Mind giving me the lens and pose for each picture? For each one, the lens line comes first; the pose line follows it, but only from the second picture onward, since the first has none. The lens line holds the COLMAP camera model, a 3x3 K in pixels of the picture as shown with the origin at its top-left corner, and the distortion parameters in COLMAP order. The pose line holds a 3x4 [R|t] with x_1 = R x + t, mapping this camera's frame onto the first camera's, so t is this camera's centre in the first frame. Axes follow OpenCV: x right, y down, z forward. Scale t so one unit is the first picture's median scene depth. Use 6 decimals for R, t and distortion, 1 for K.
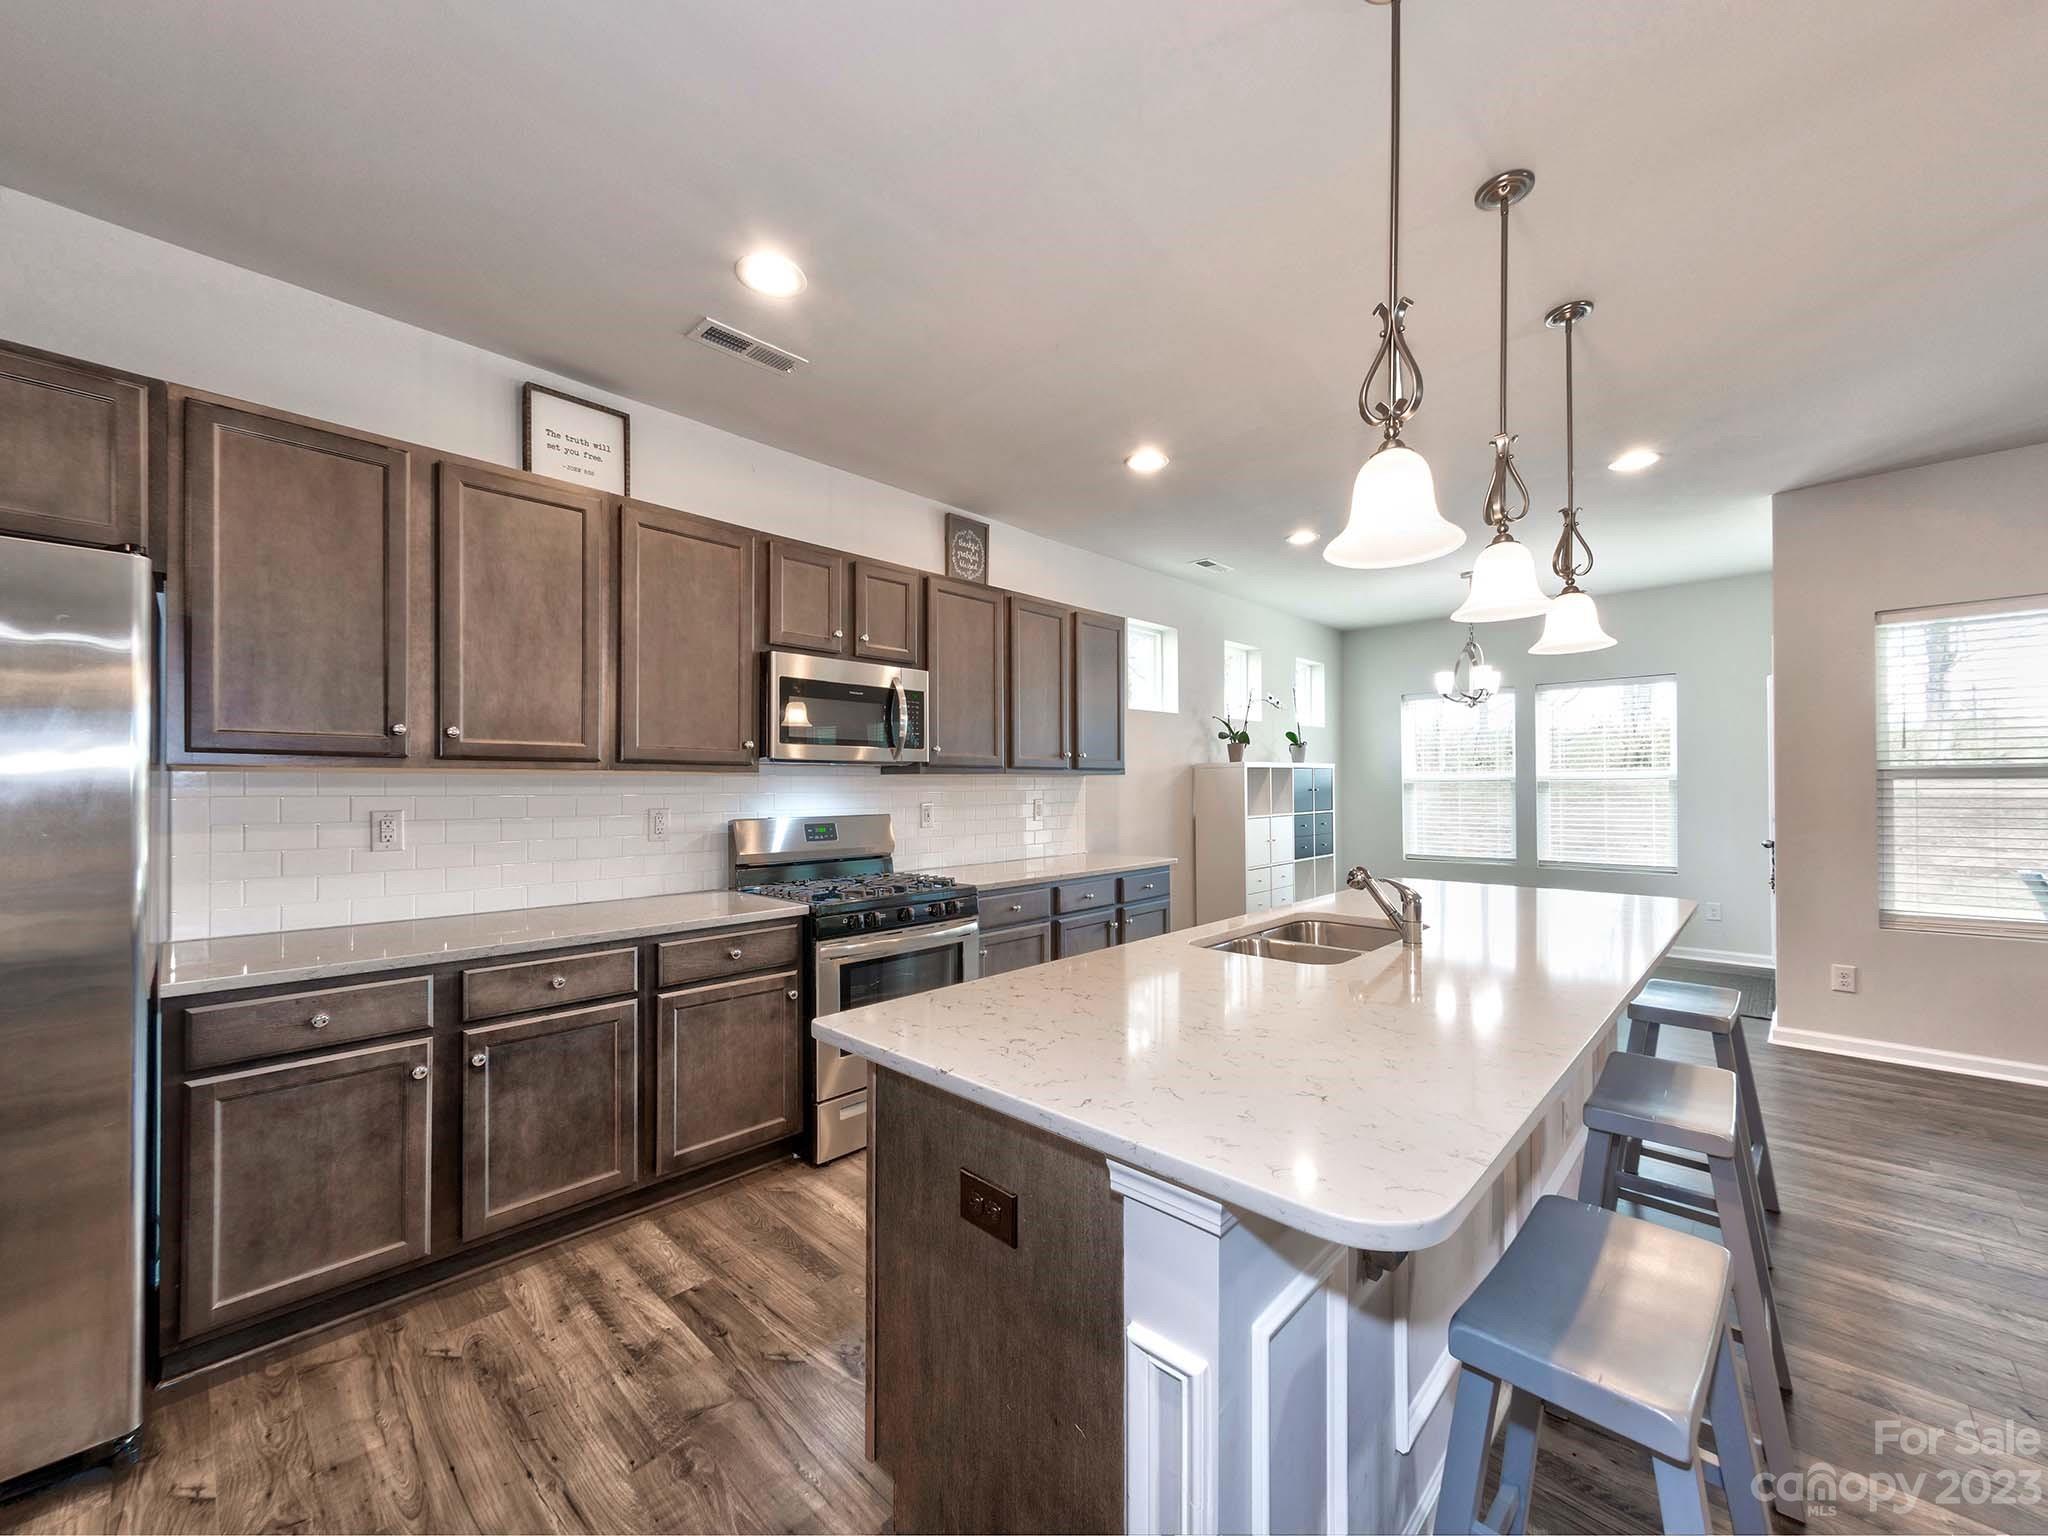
lens RADIAL K [[803.2, 0, 1037.5], [0, 803.2, 786.2], [0, 0, 1]] dist [0.000844, 0.001110]
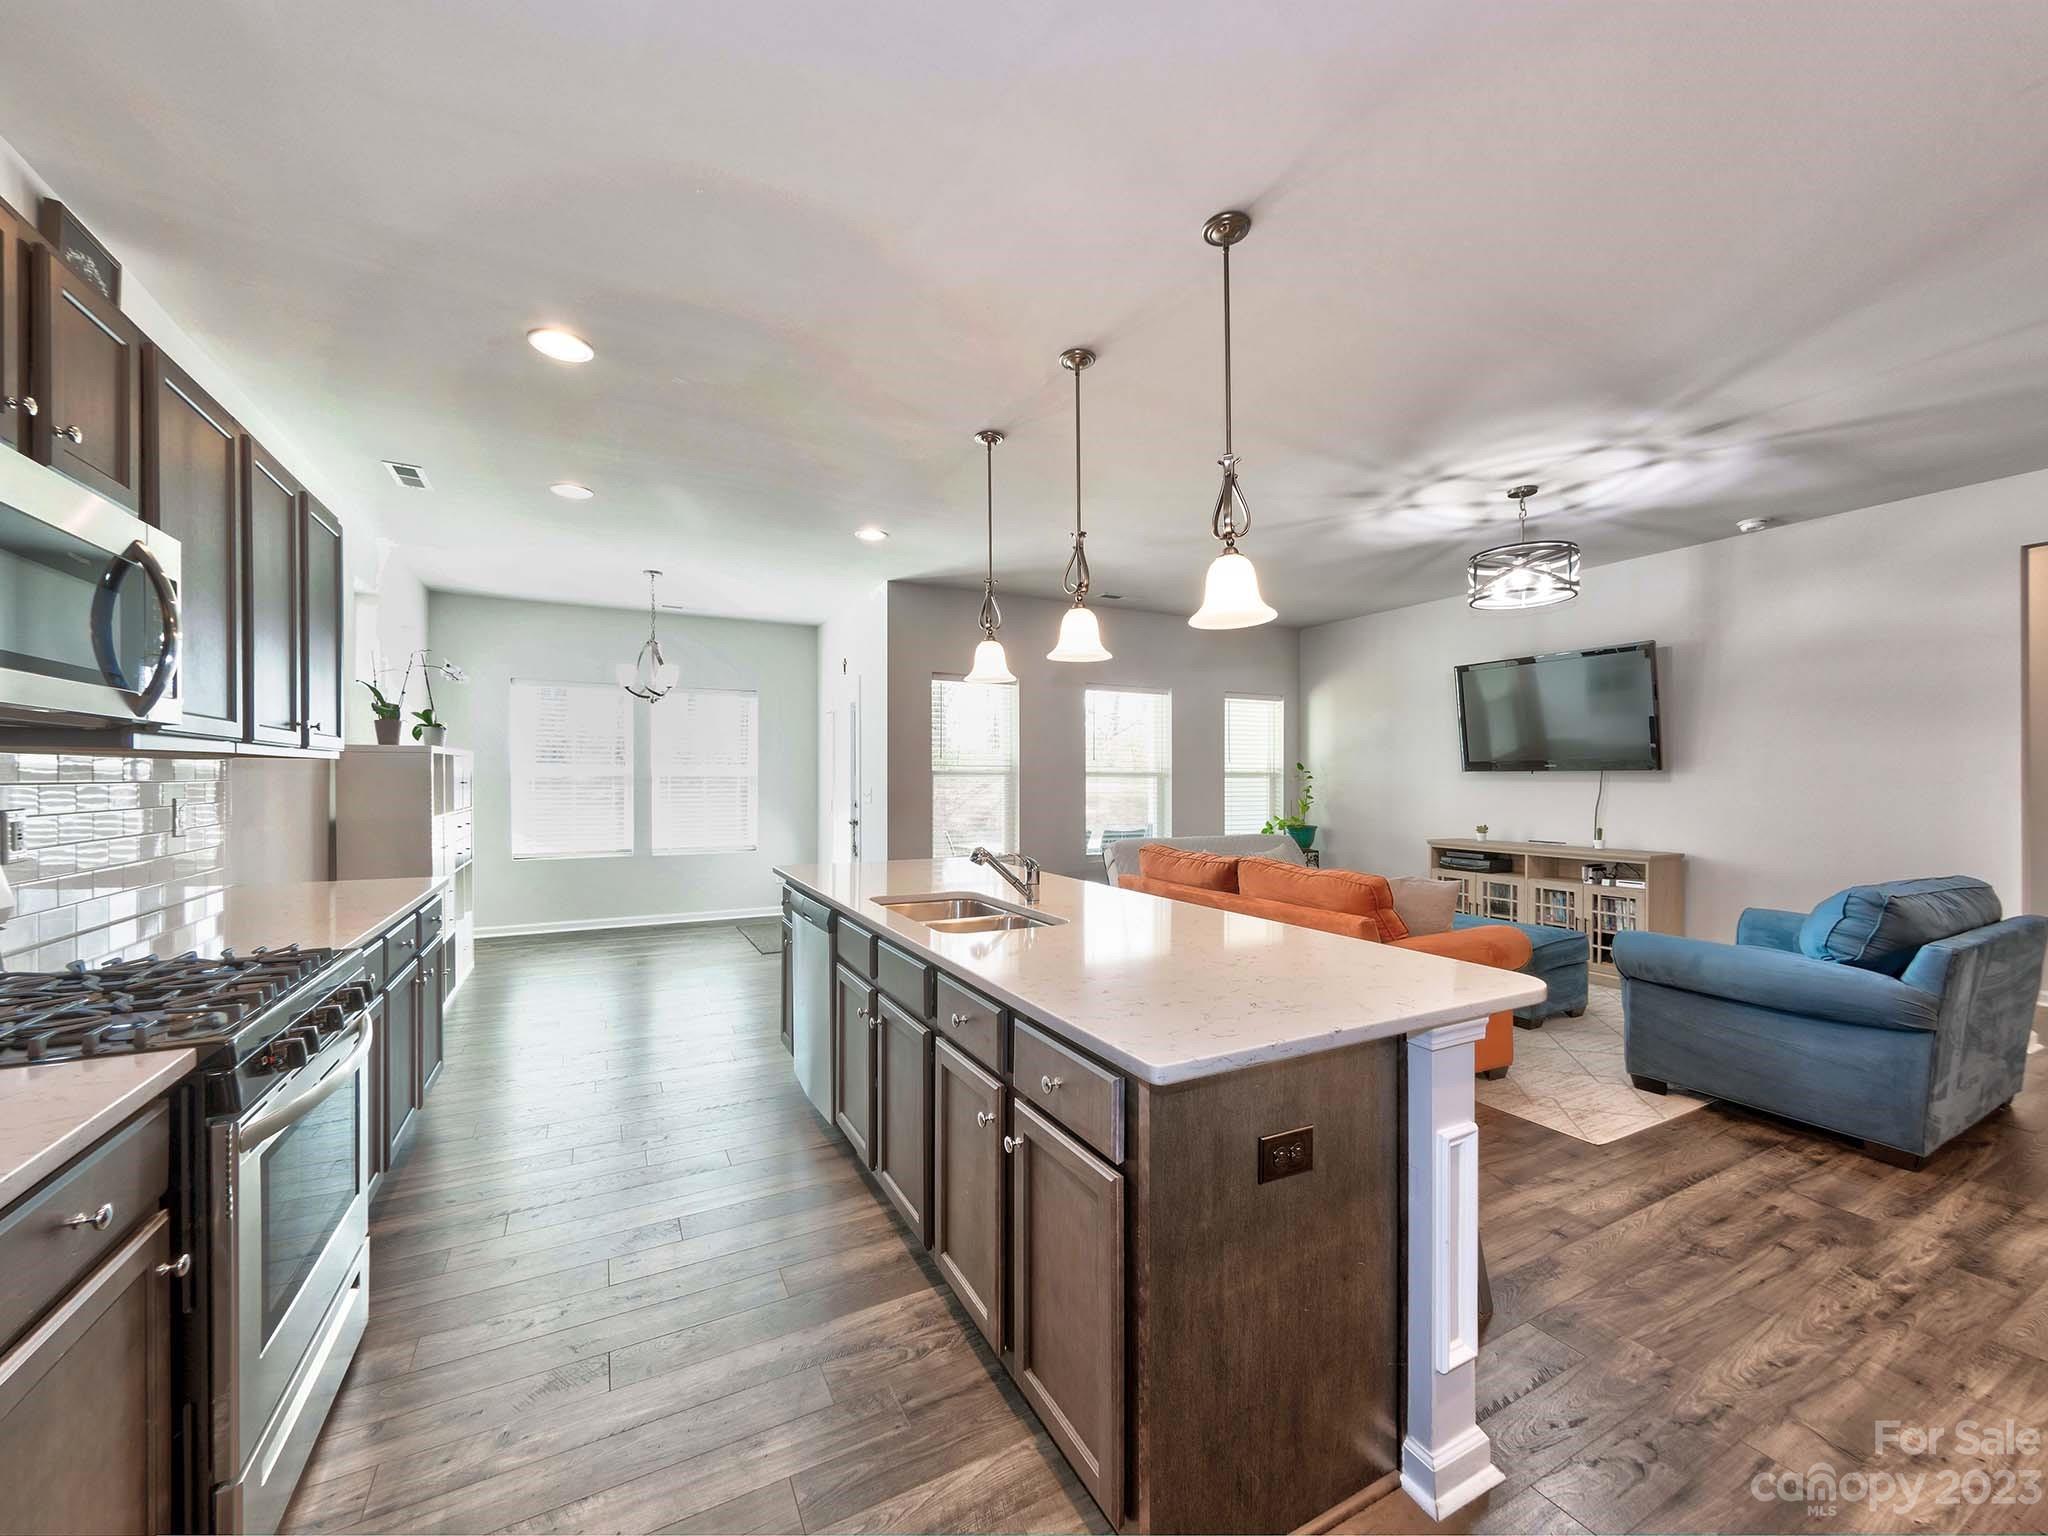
lens RADIAL K [[803.2, 0, 1023.6], [0, 803.2, 785.8], [0, 0, 1]] dist [0.000844, 0.001110]
pose [[0.310374, -0.001798, 0.950613, -0.518647], [-0.002771, 0.999992, 0.002796, 0.004874], [-0.950610, -0.003502, 0.310367, 0.421828]]
